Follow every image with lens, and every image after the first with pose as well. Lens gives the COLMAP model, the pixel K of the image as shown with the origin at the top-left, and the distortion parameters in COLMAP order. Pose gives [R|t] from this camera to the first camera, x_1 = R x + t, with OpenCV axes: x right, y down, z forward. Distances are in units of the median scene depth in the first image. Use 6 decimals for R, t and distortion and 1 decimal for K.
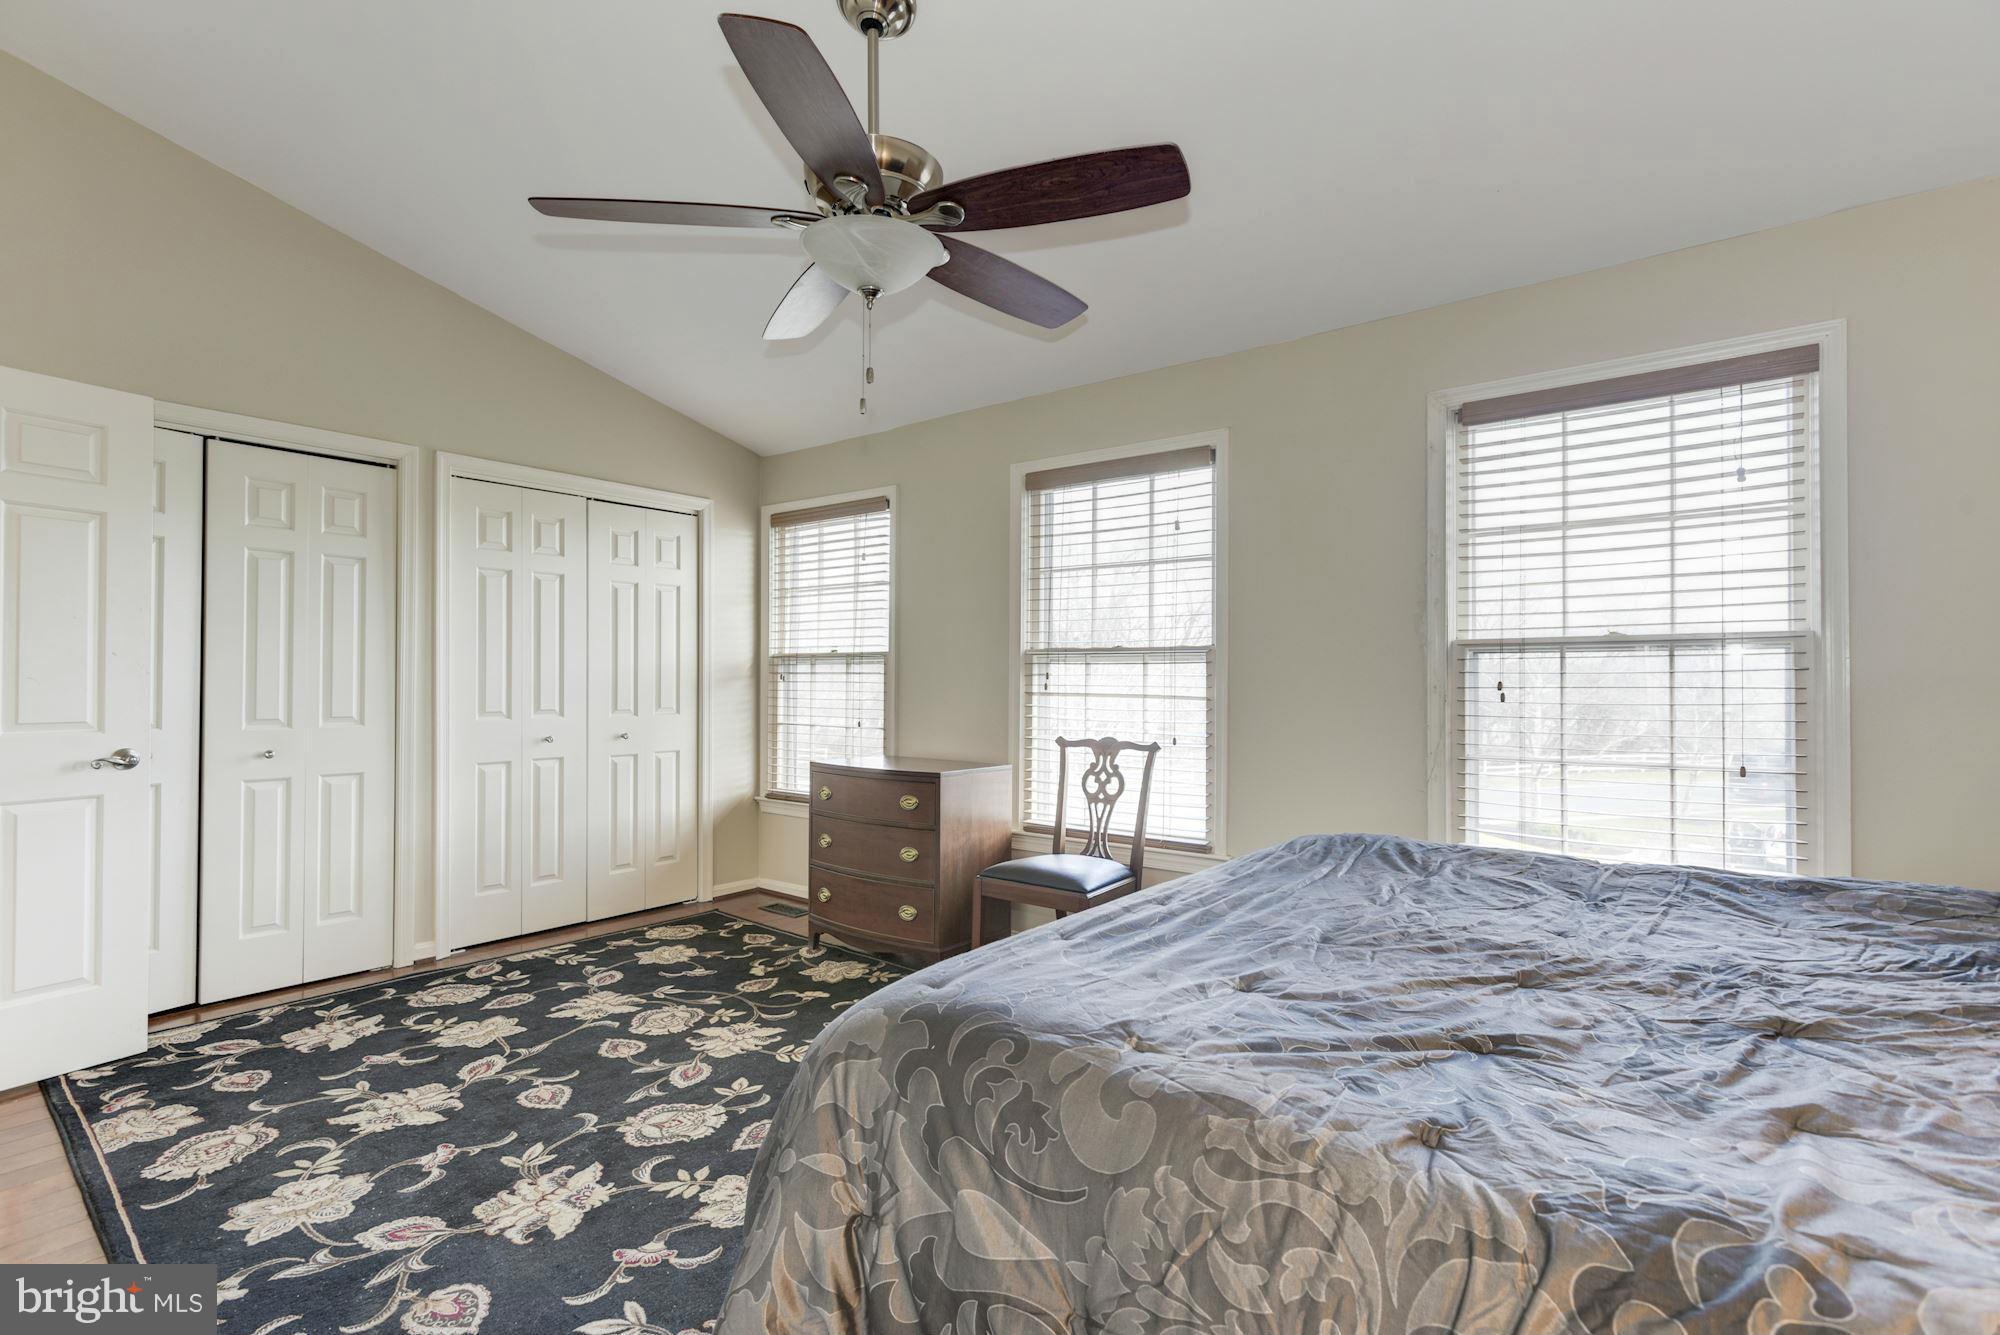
lens RADIAL K [[938.2, 0, 1014.4], [0, 938.2, 671.1], [0, 0, 1]] dist [-0.008568, 0.000070]
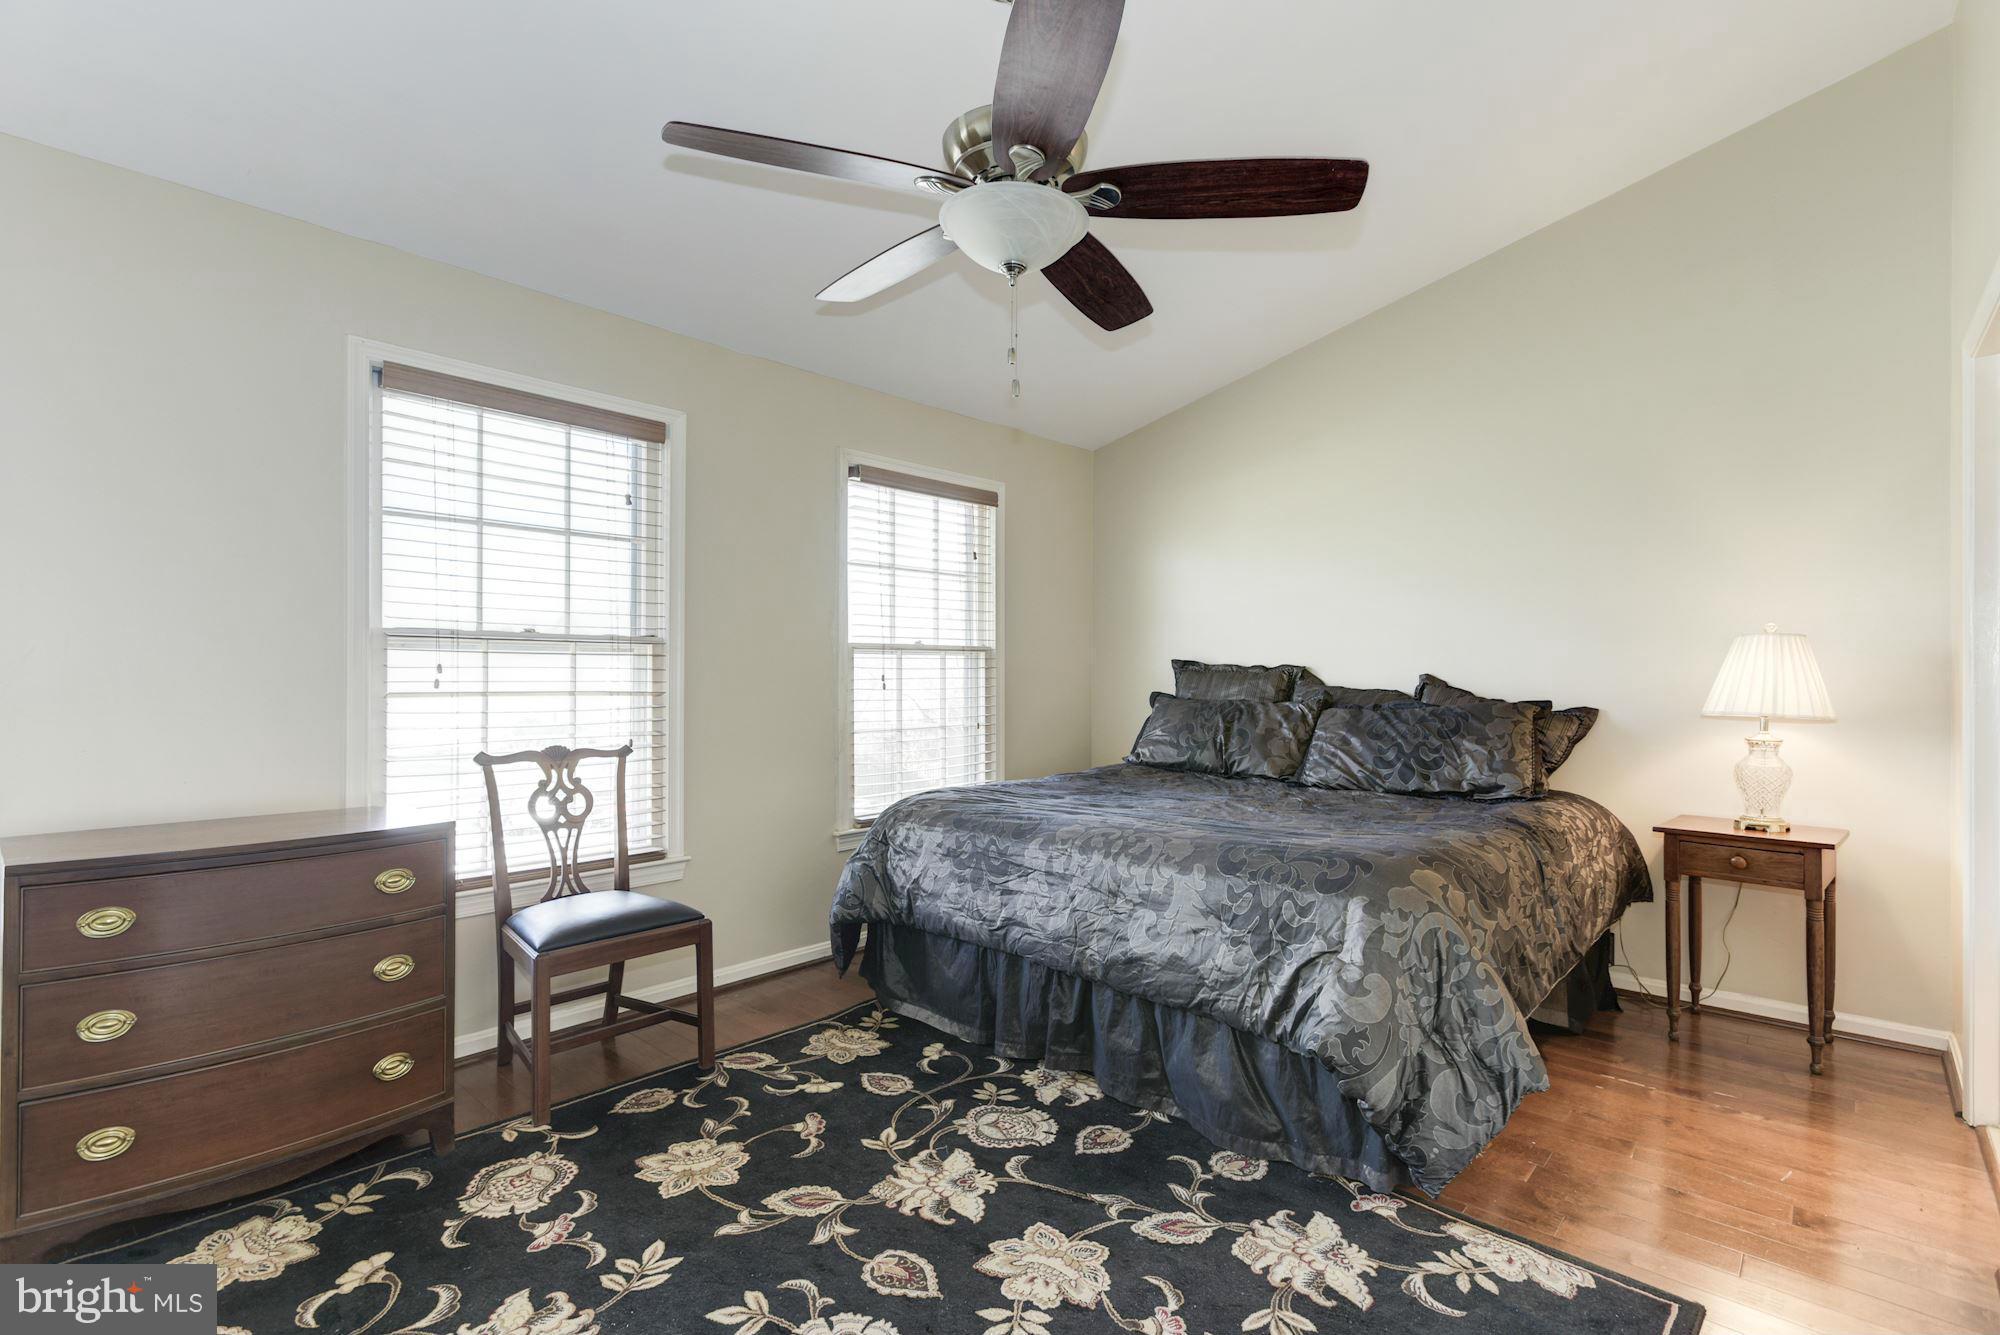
lens RADIAL K [[940.9, 0, 1007.7], [0, 940.9, 670.7], [0, 0, 1]] dist [0.000886, 0.000029]
pose [[0.067401, 0.000070, 0.997726, -0.937134], [-0.012303, 0.999924, 0.000761, 0.001904], [-0.997650, -0.012327, 0.067396, 0.786082]]
